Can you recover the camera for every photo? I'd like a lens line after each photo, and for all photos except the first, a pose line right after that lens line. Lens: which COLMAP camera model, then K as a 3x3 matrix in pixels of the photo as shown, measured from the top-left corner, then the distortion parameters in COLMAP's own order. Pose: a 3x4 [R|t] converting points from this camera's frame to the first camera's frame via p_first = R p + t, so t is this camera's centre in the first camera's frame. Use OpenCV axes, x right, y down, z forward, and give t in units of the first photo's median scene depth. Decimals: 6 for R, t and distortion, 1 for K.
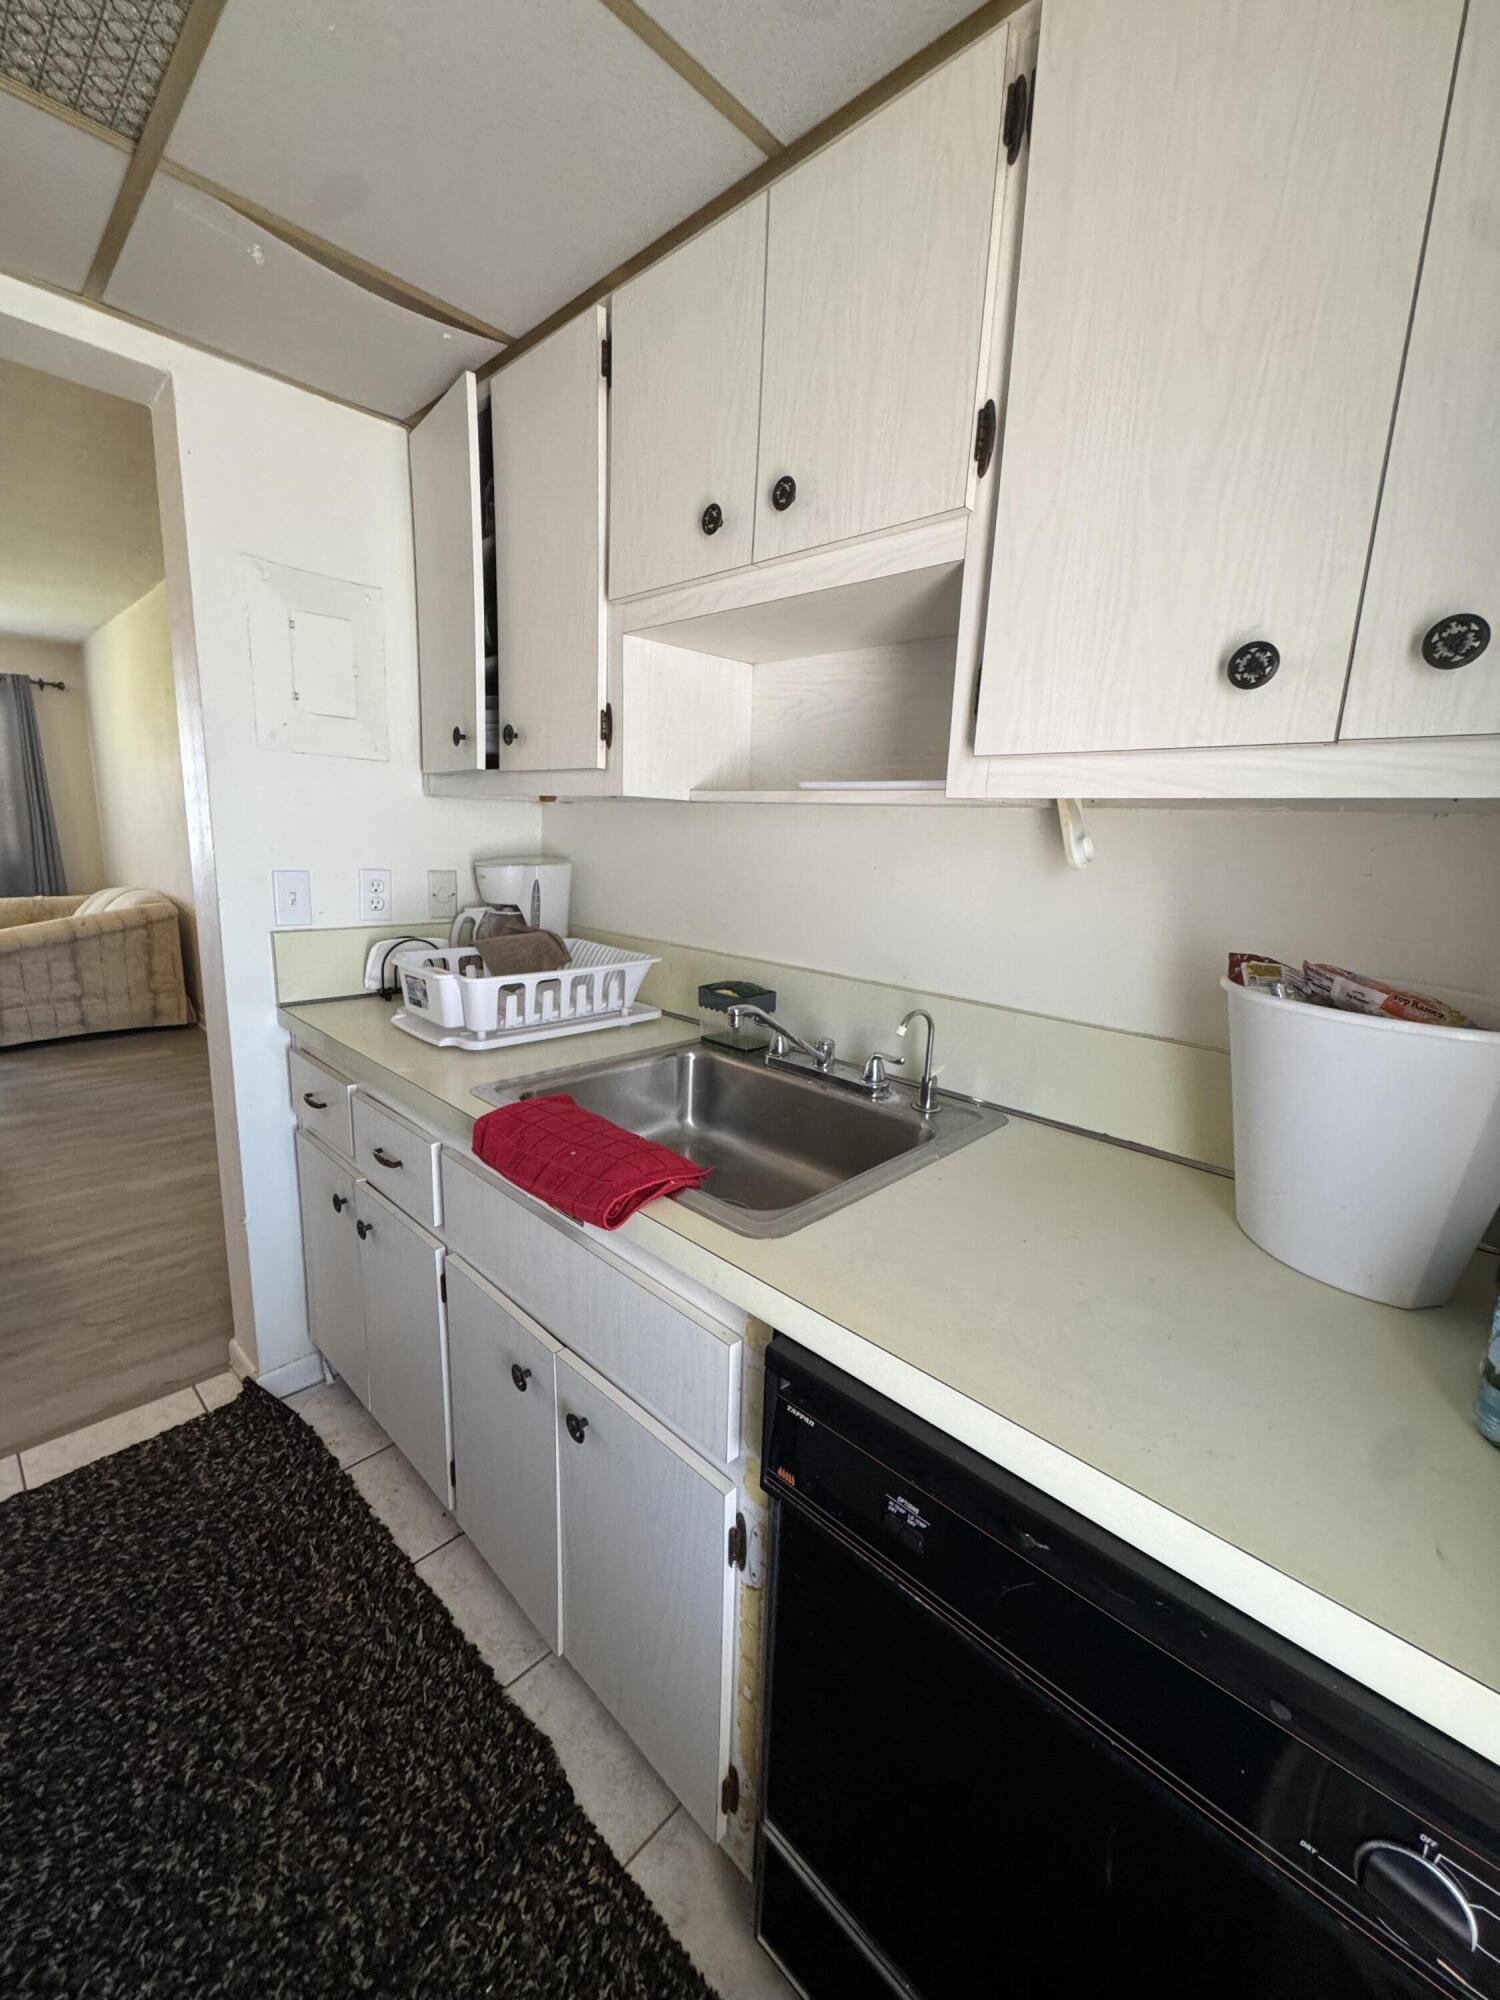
lens RADIAL K [[809.6, 0, 753.5], [0, 809.6, 1005.4], [0, 0, 1]] dist [-0.000152, 0.000363]
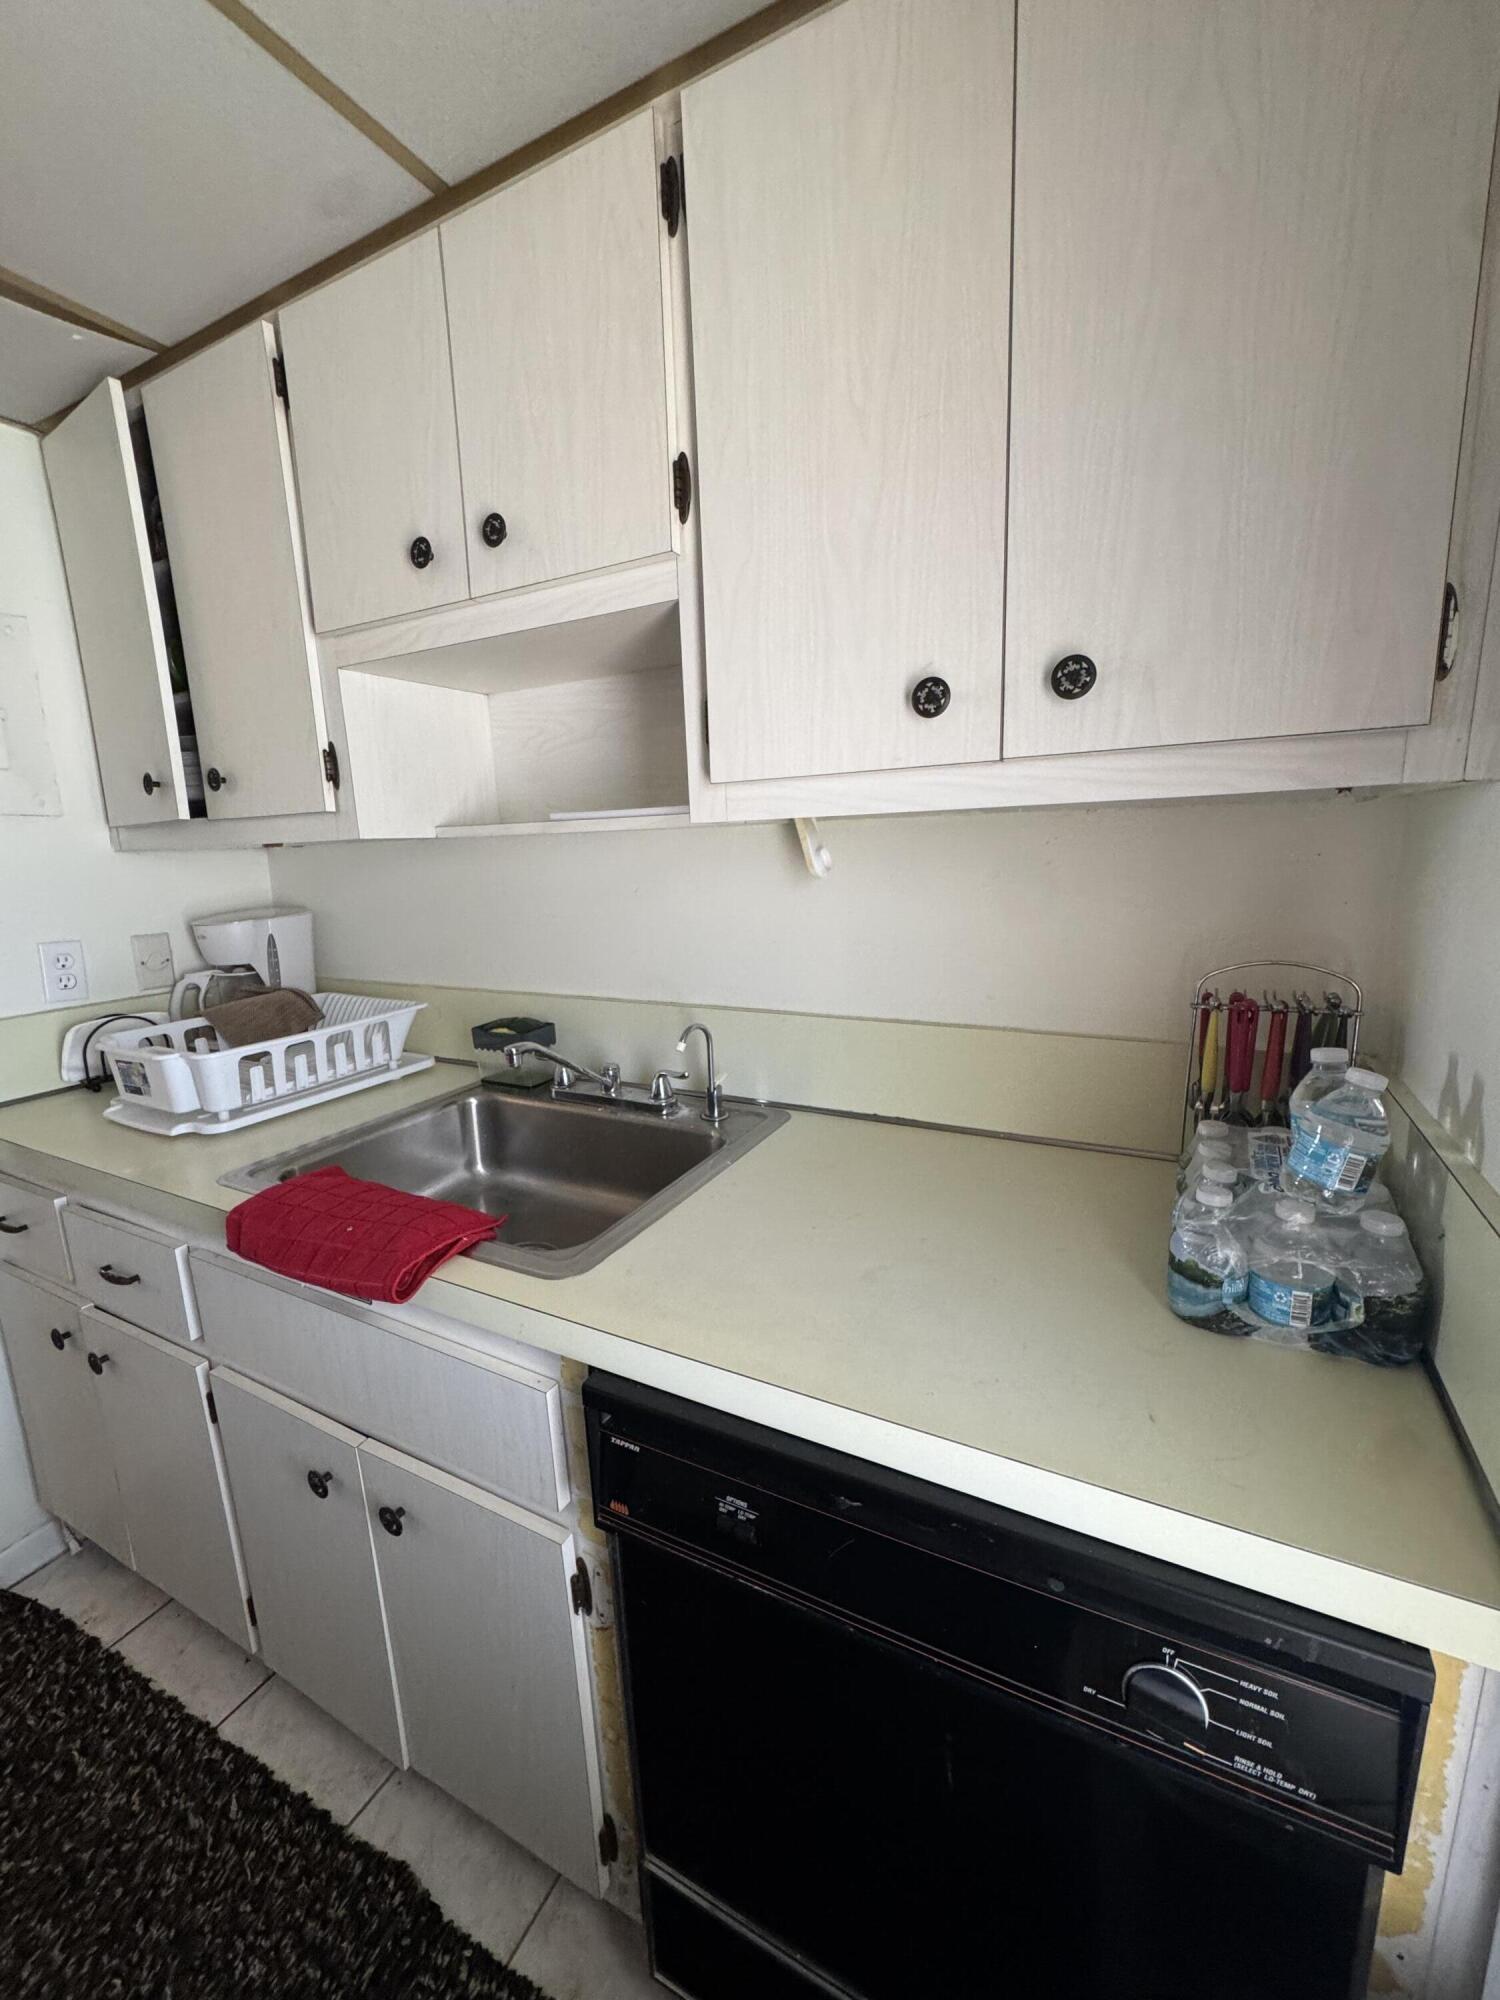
lens RADIAL K [[808.6, 0, 758.5], [0, 808.6, 1001.7], [0, 0, 1]] dist [-0.002116, 0.000767]
pose [[0.956976, -0.126092, 0.261338, 0.013842], [0.130743, 0.991416, -0.000414, -0.011674], [-0.259042, 0.034564, 0.965247, -0.022171]]
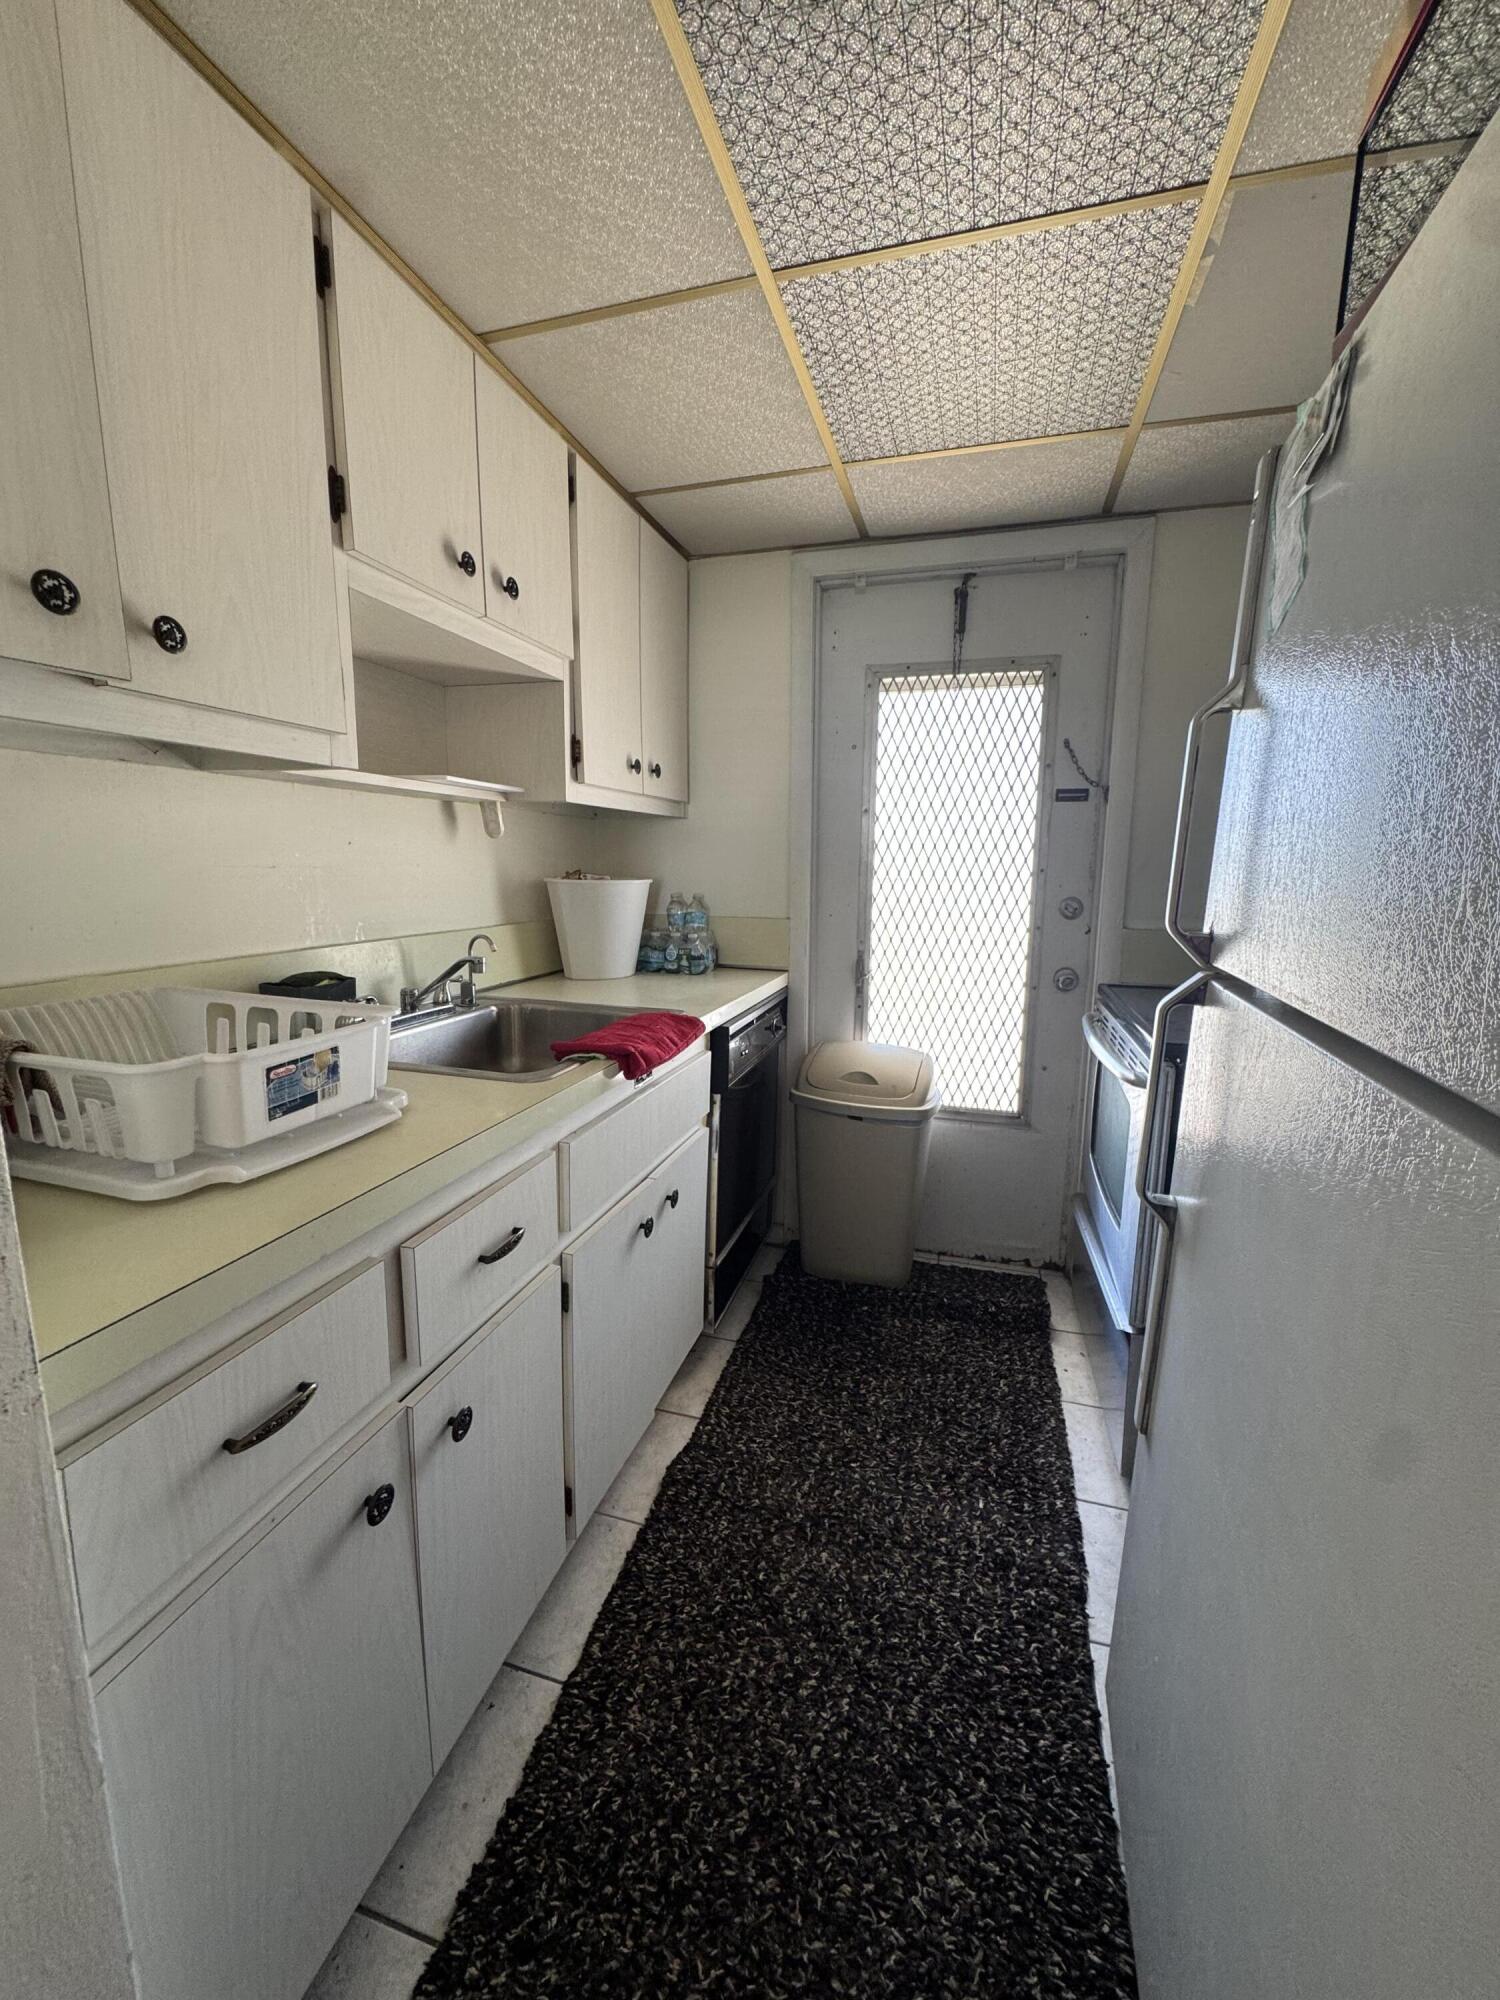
lens RADIAL K [[799.5, 0, 750.4], [0, 799.5, 1001.2], [0, 0, 1]] dist [-0.001654, 0.000454]
pose [[-0.464767, -0.196405, 0.863375, -1.218277], [0.155402, 0.941858, 0.297914, -0.221164], [-0.871689, 0.272631, -0.407223, 1.091406]]
